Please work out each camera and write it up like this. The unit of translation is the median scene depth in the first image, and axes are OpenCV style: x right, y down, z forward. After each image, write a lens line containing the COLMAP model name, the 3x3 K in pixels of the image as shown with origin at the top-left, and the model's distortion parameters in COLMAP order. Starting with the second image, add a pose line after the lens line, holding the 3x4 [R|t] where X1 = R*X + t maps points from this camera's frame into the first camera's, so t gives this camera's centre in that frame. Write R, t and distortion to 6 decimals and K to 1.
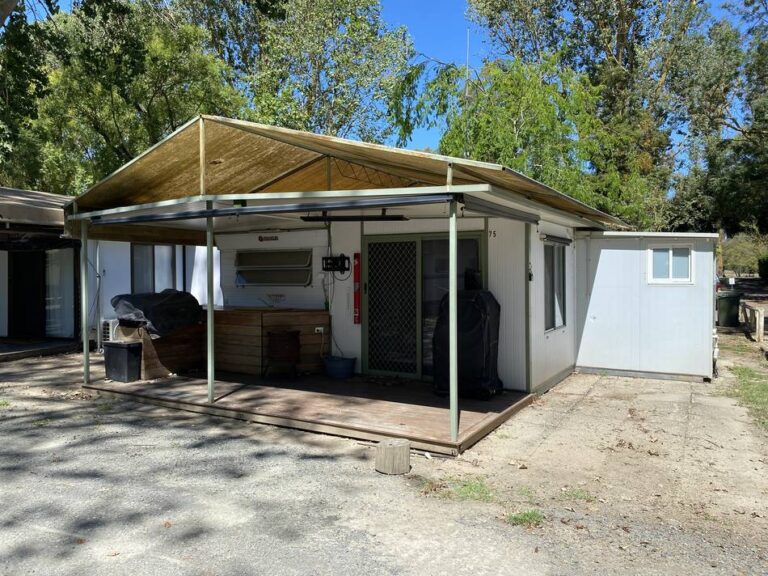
lens RADIAL K [[581.0, 0, 384.0], [0, 581.0, 288.0], [0, 0, 1]] dist [0.036470, 0.001983]
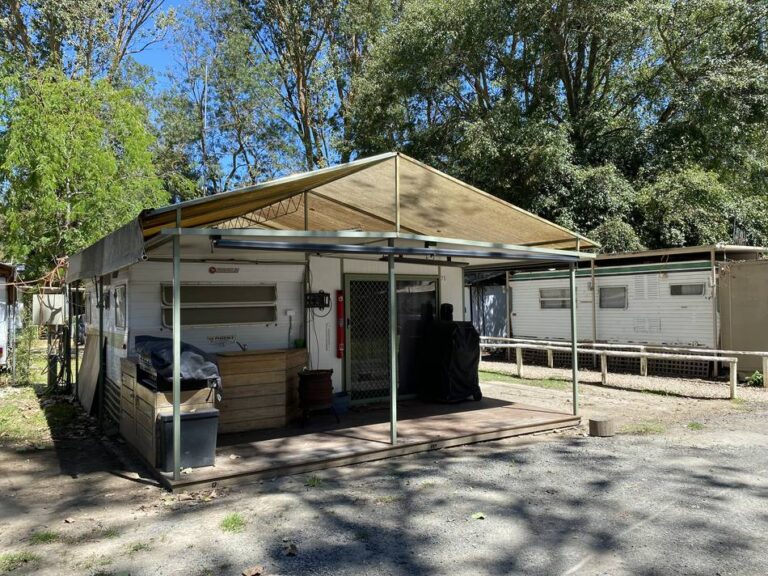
lens RADIAL K [[581.0, 0, 384.0], [0, 581.0, 288.0], [0, 0, 1]] dist [0.036470, 0.001983]
pose [[0.455054, 0.016279, 0.890315, -0.941430], [0.033845, 0.998794, -0.035561, -0.023679], [-0.889821, 0.046314, 0.453954, 0.453089]]
